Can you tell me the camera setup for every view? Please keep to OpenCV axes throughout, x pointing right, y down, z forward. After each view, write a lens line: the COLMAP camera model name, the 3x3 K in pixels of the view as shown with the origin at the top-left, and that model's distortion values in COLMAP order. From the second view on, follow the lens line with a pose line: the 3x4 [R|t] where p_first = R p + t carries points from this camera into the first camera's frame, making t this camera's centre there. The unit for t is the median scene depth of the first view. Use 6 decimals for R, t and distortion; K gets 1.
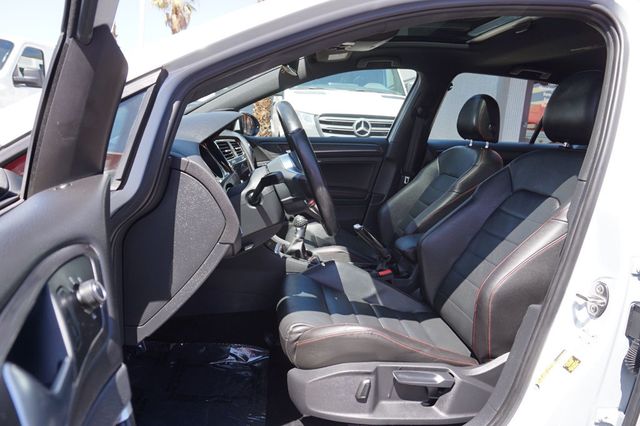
lens RADIAL K [[430.2, 0, 329.6], [0, 430.2, 211.5], [0, 0, 1]] dist [-0.028956, 0.025619]
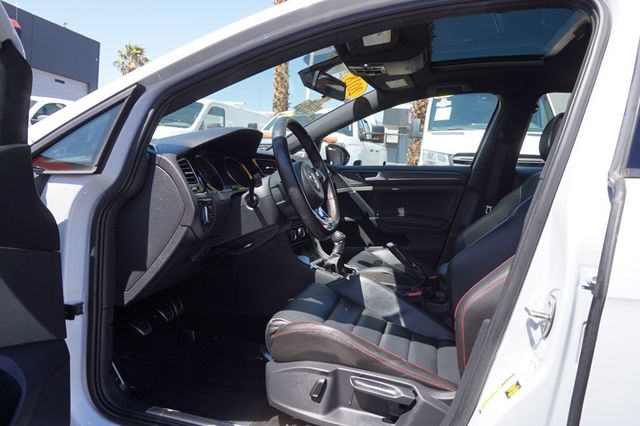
lens RADIAL K [[430.2, 0, 330.9], [0, 430.2, 212.1], [0, 0, 1]] dist [-0.028956, 0.025619]
pose [[0.929587, 0.030624, -0.367329, 0.426739], [-0.069609, 0.993196, -0.093357, 0.088910], [0.361971, 0.112353, 0.925394, 0.032152]]
